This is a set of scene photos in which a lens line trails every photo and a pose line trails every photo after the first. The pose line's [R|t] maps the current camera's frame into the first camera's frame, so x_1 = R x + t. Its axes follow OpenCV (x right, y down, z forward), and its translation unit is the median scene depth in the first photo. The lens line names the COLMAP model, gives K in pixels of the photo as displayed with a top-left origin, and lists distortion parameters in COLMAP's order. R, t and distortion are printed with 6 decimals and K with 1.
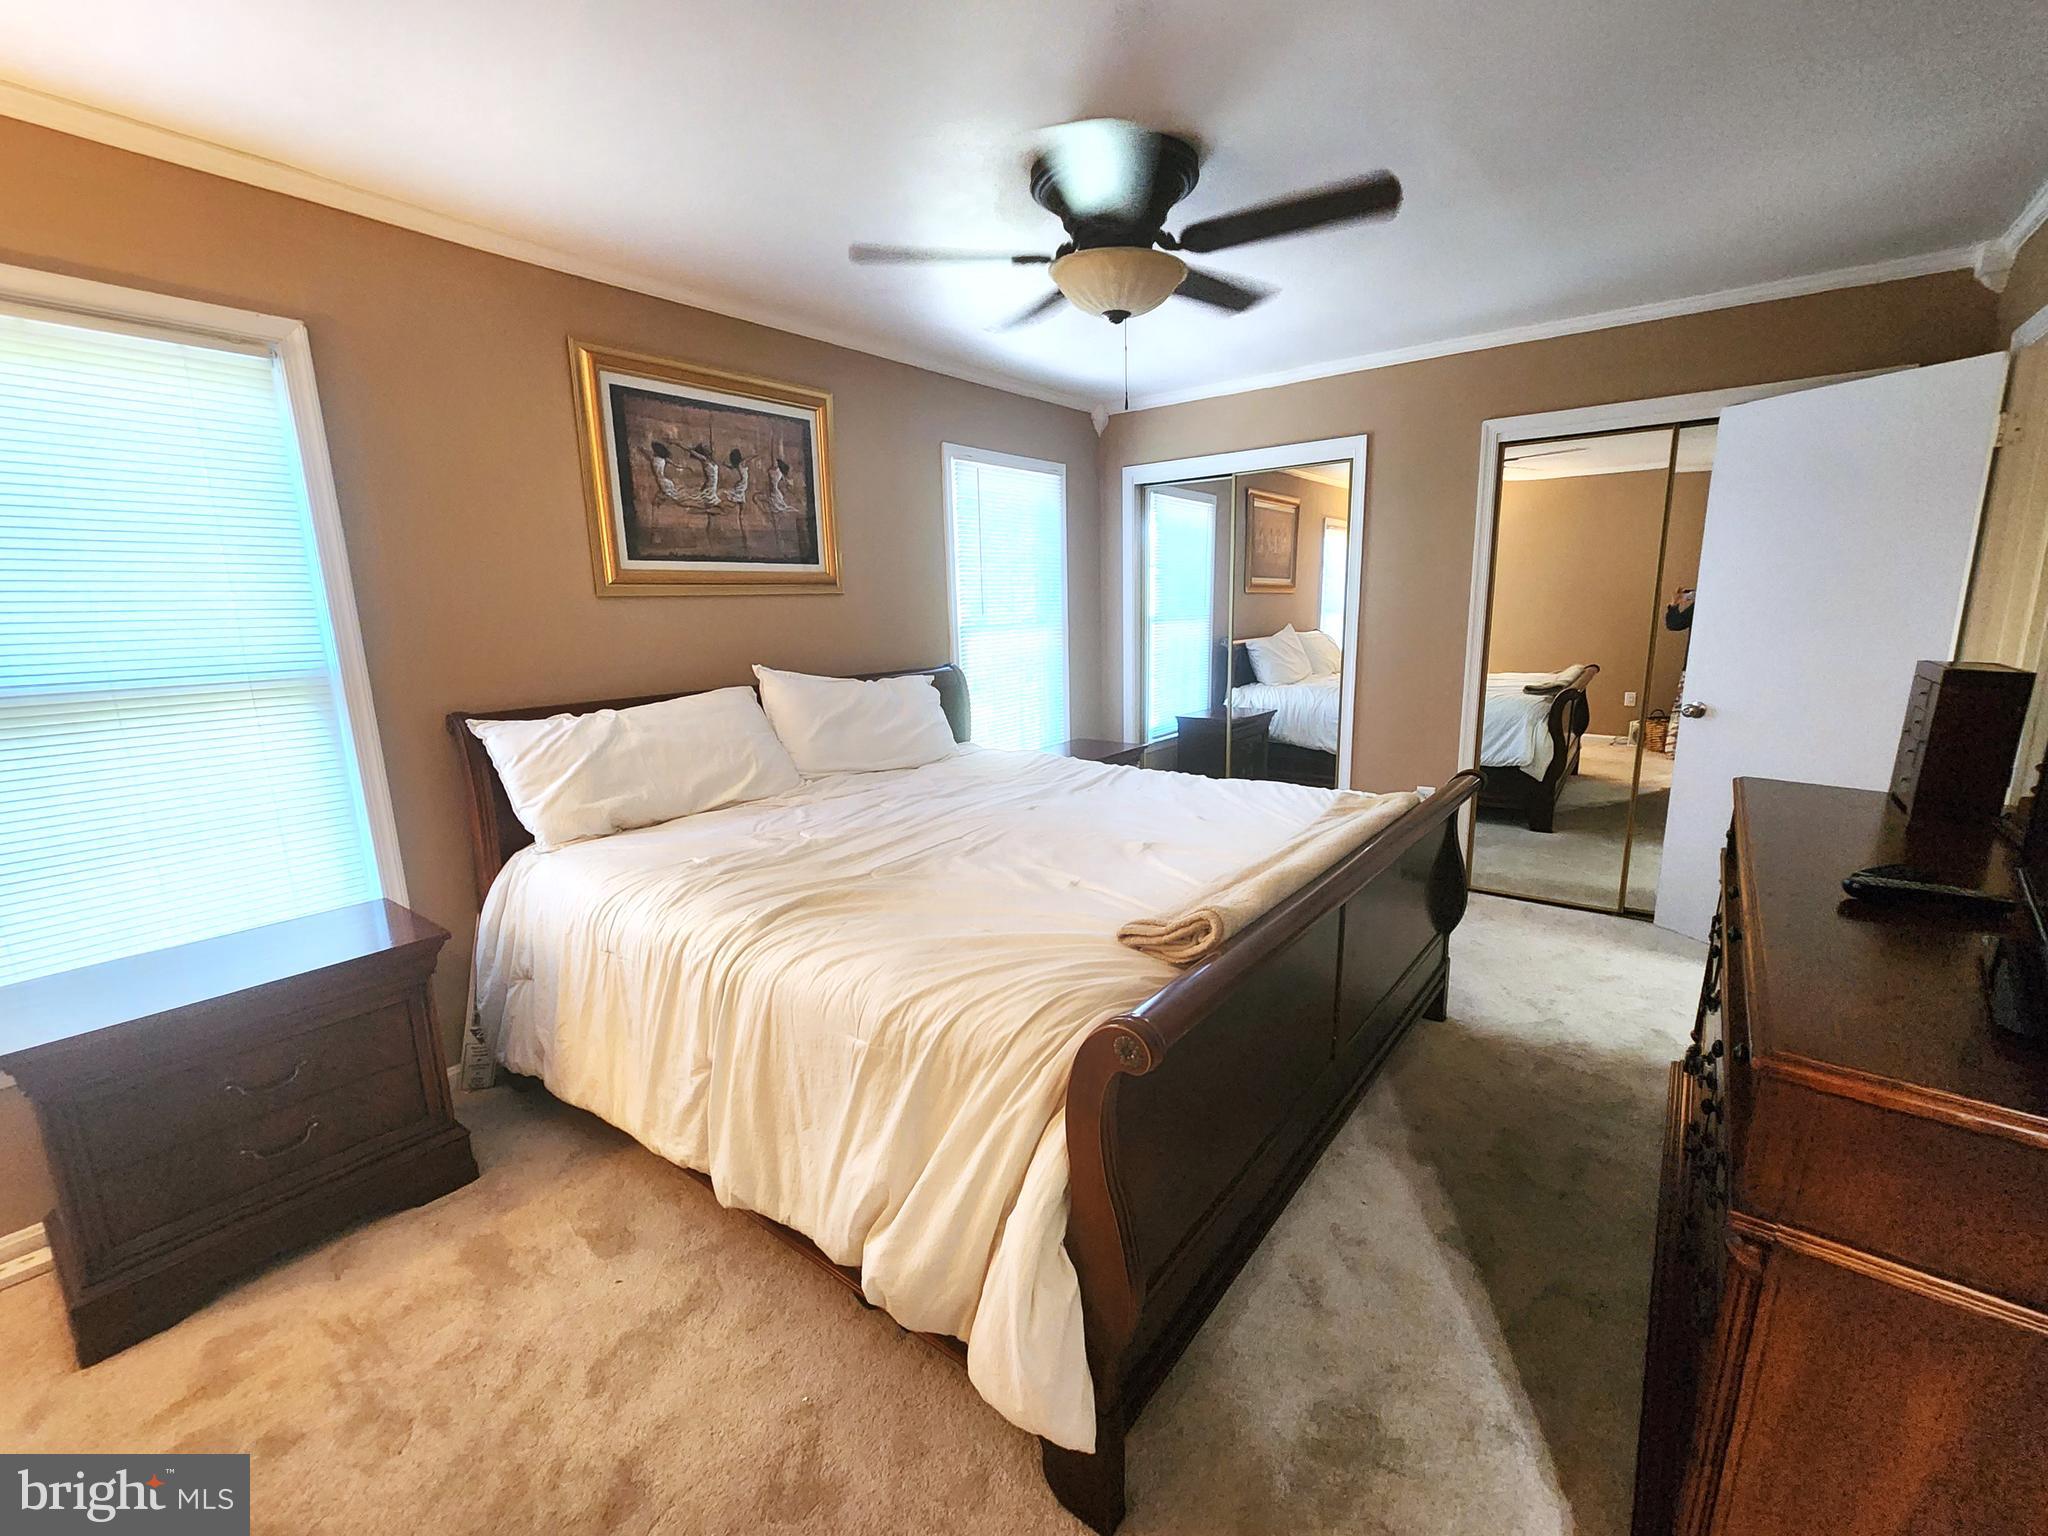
lens RADIAL K [[836.2, 0, 1024.4], [0, 836.2, 773.8], [0, 0, 1]] dist [0.000779, 0.000285]
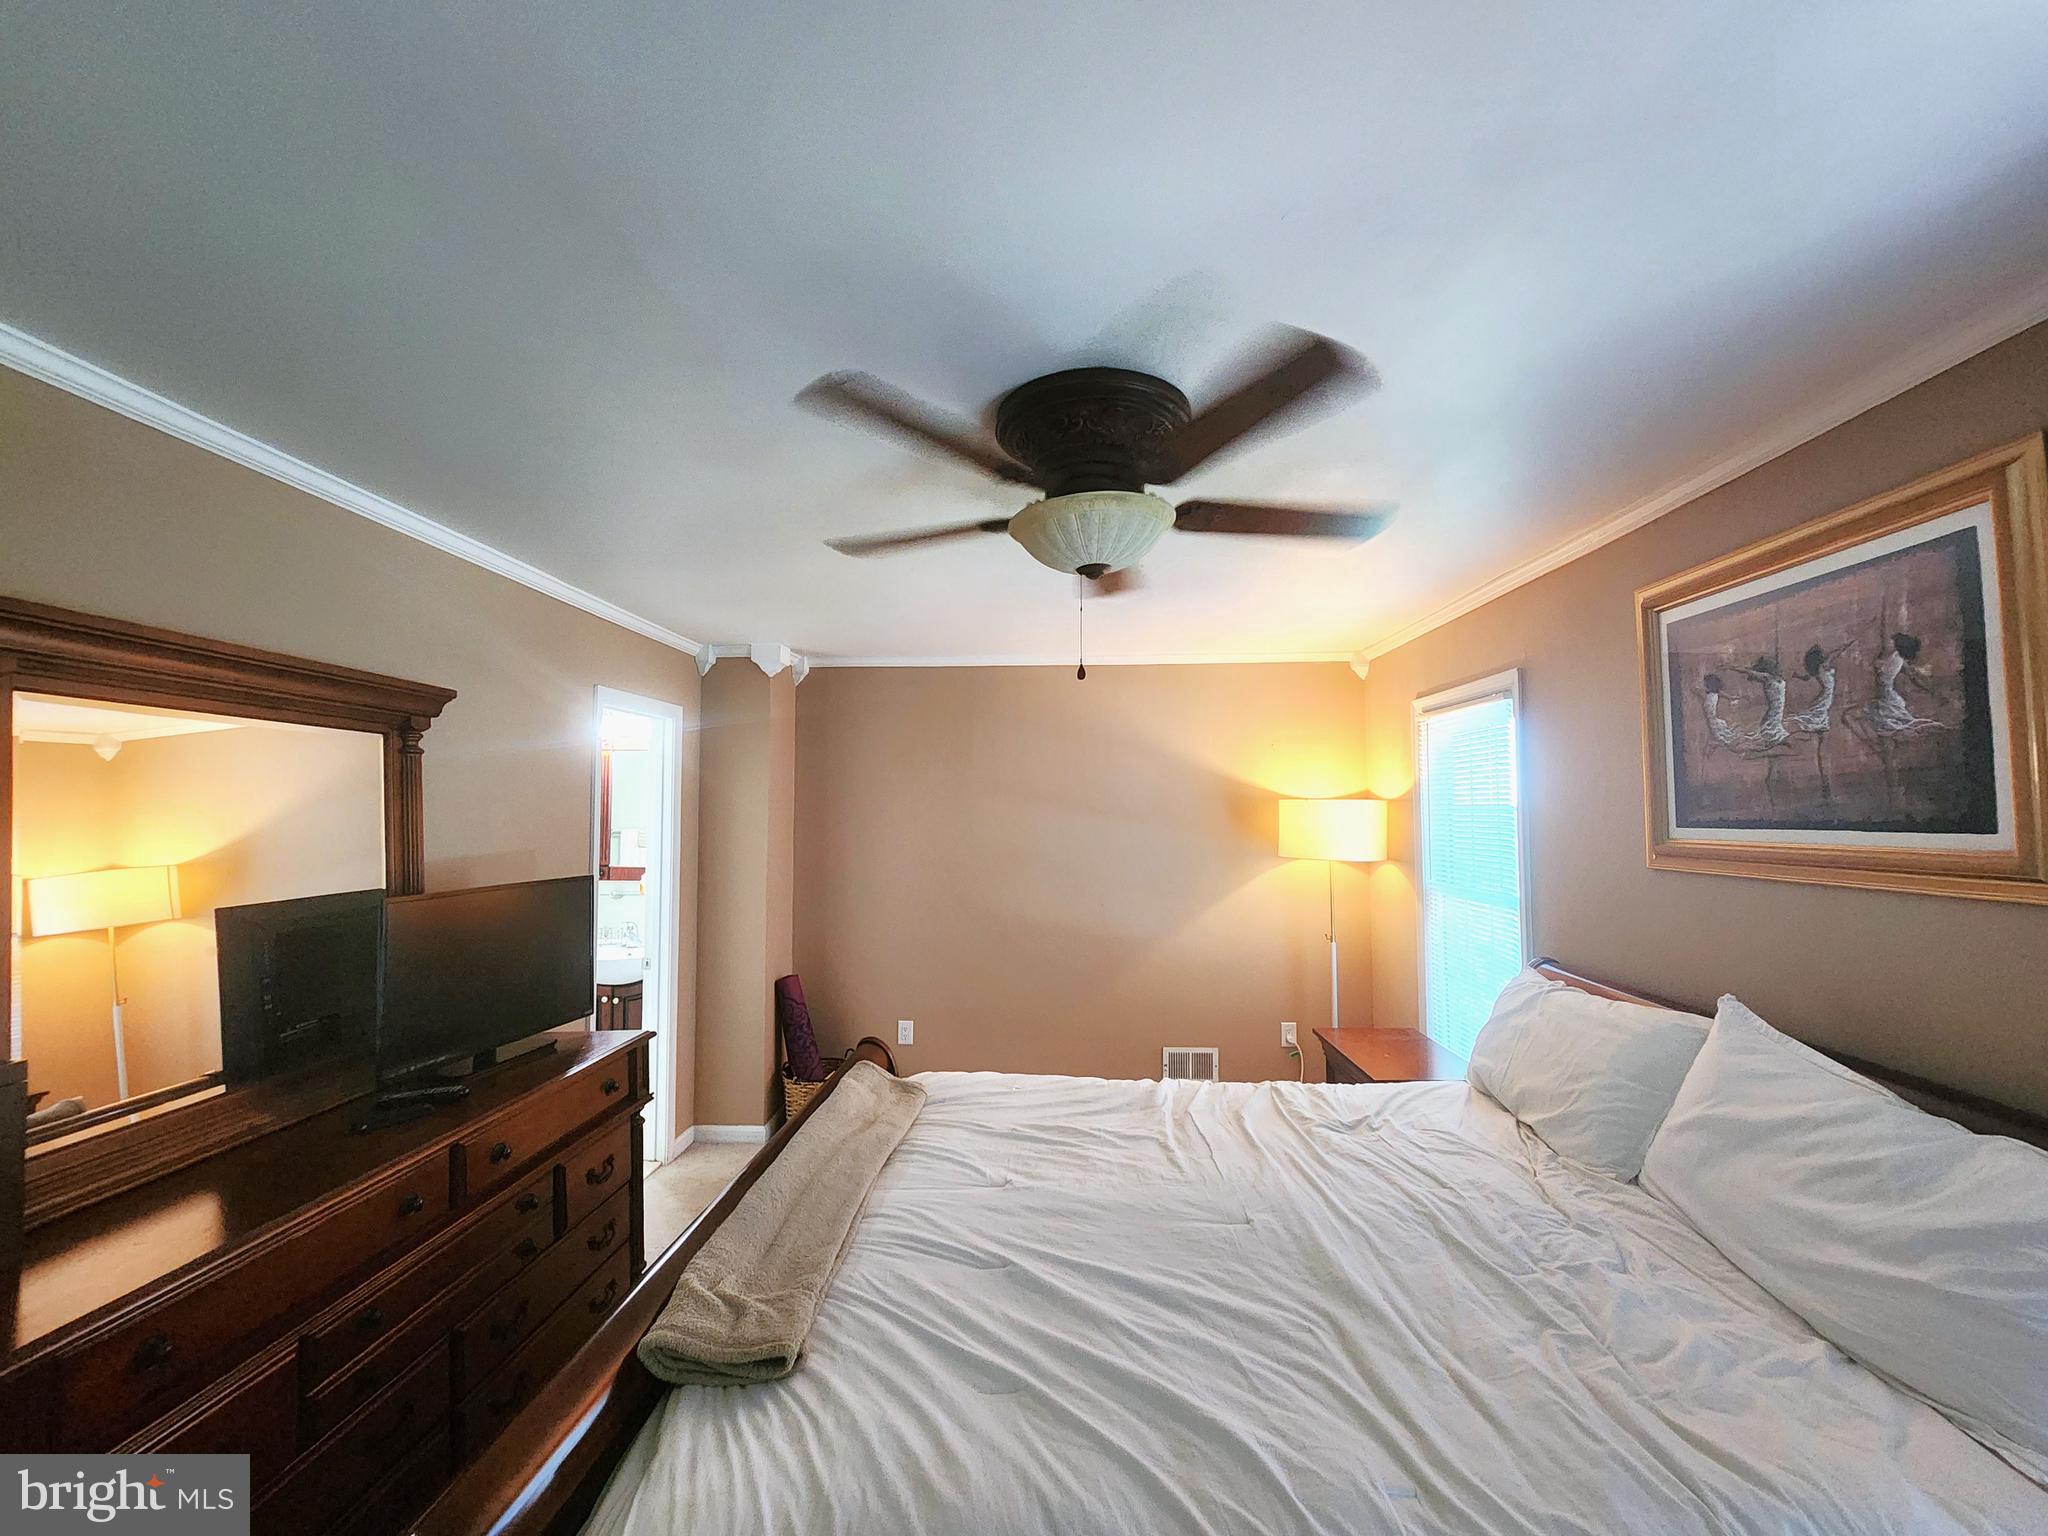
lens RADIAL K [[836.2, 0, 1026.4], [0, 836.2, 778.3], [0, 0, 1]] dist [0.000779, 0.000285]
pose [[-0.809379, 0.002167, -0.587282, 0.463279], [-0.093088, 0.986878, 0.131933, -0.324304], [0.579862, 0.161453, -0.798557, 1.177770]]
